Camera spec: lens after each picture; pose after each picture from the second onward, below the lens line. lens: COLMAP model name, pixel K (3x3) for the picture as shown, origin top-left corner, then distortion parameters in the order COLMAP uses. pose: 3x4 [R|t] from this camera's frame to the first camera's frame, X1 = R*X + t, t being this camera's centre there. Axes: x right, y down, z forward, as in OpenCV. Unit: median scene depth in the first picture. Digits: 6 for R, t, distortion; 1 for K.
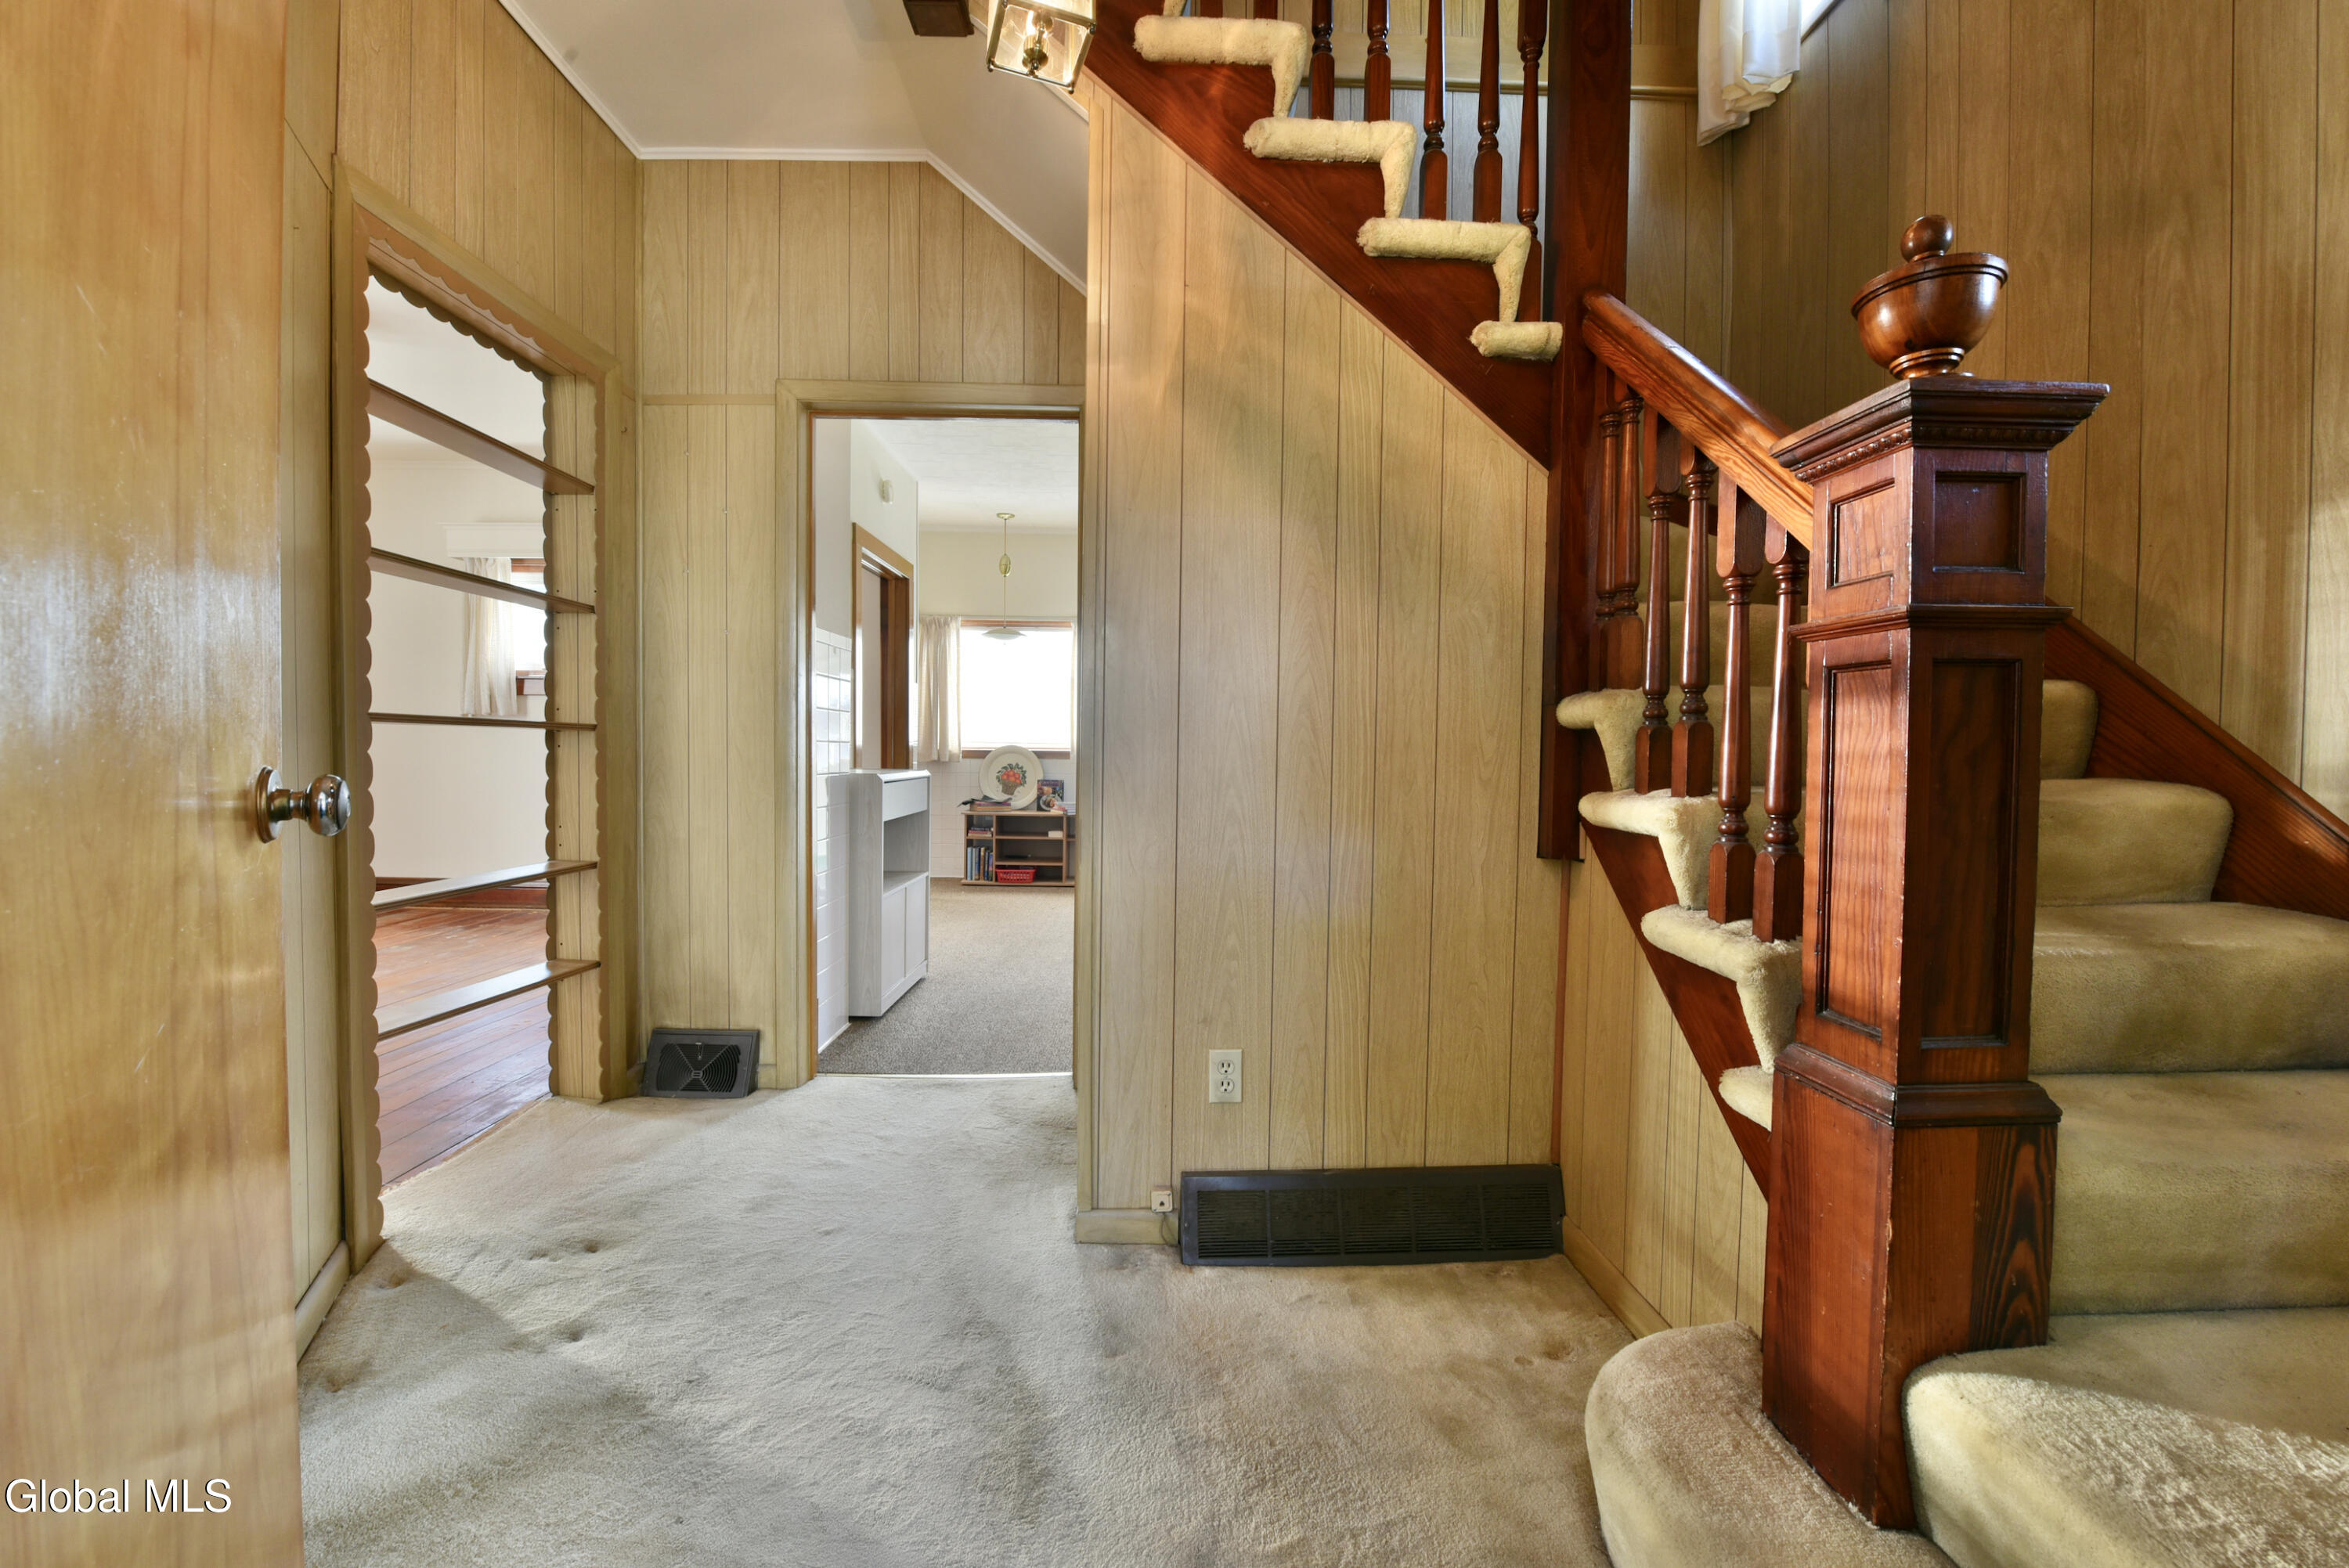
lens RADIAL K [[992.9, 0, 1218.0], [0, 992.9, 784.1], [0, 0, 1]] dist [-0.002364, -0.015463]
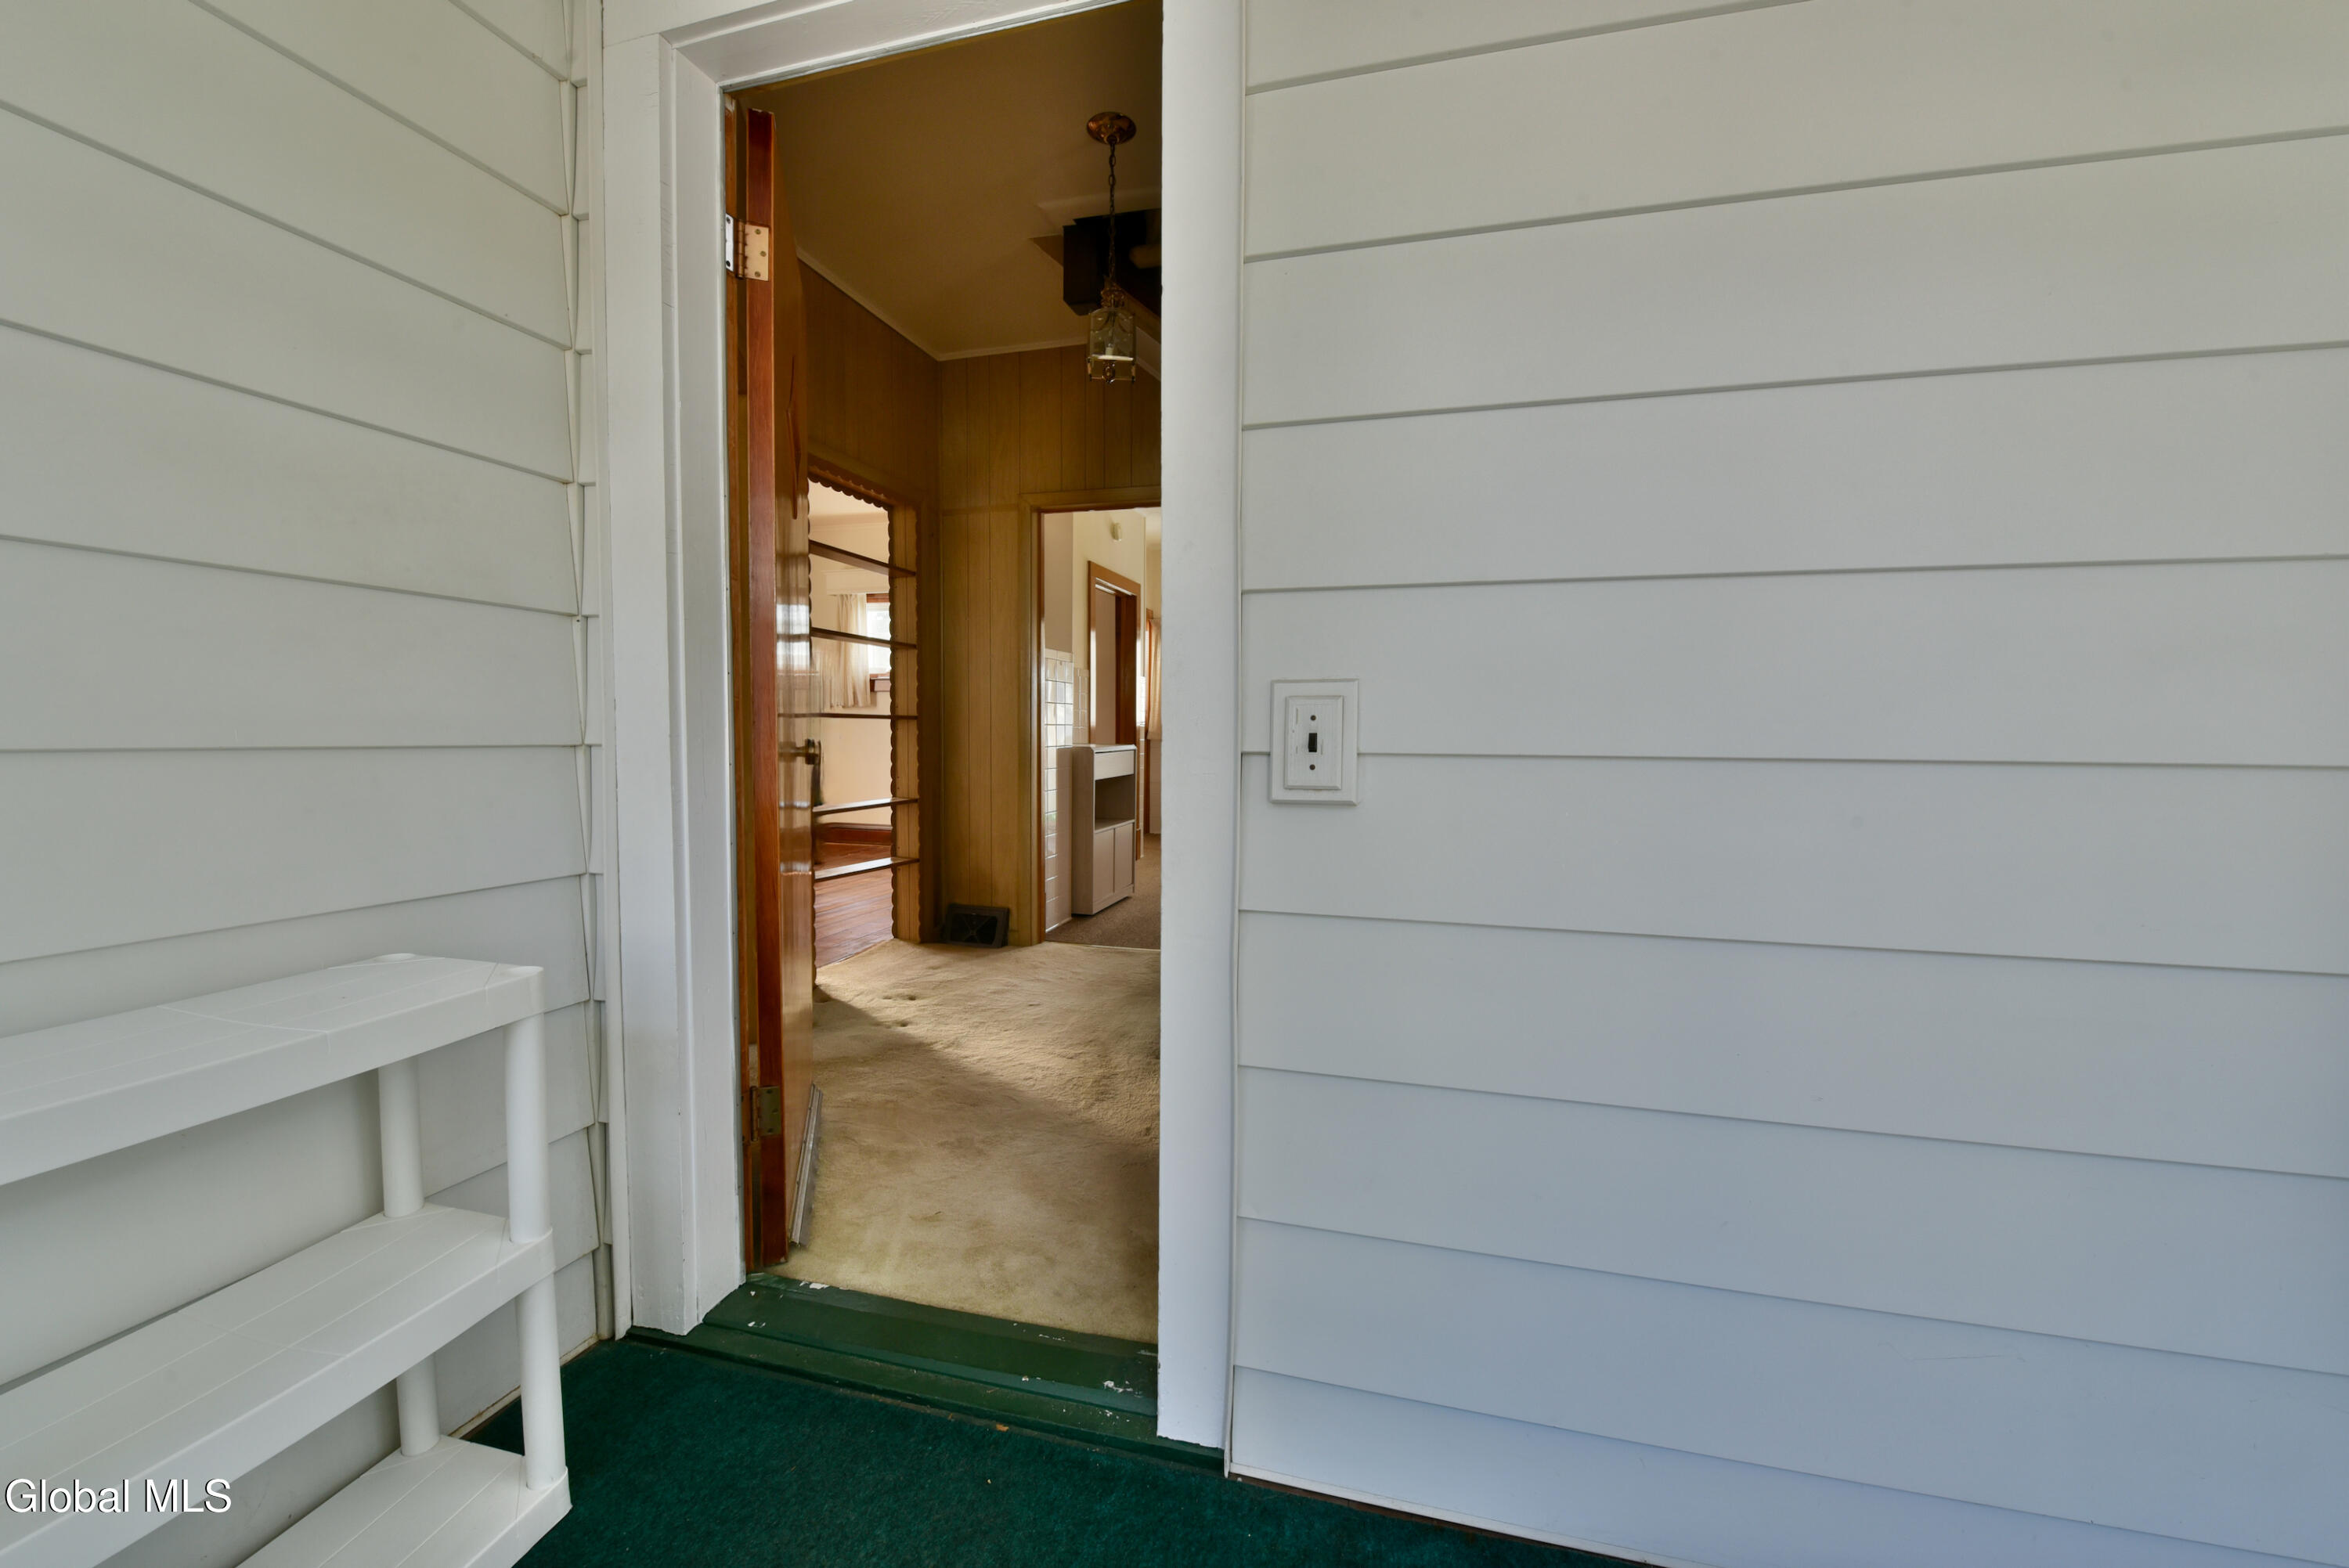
lens RADIAL K [[973.6, 0, 1174.5], [0, 973.6, 784.0], [0, 0, 1]] dist [-0.017439, -0.000803]
pose [[0.952509, 0.011116, -0.304307, 0.278290], [-0.004568, 0.999743, 0.022222, 0.016770], [0.304475, -0.019776, 0.952315, -0.420921]]
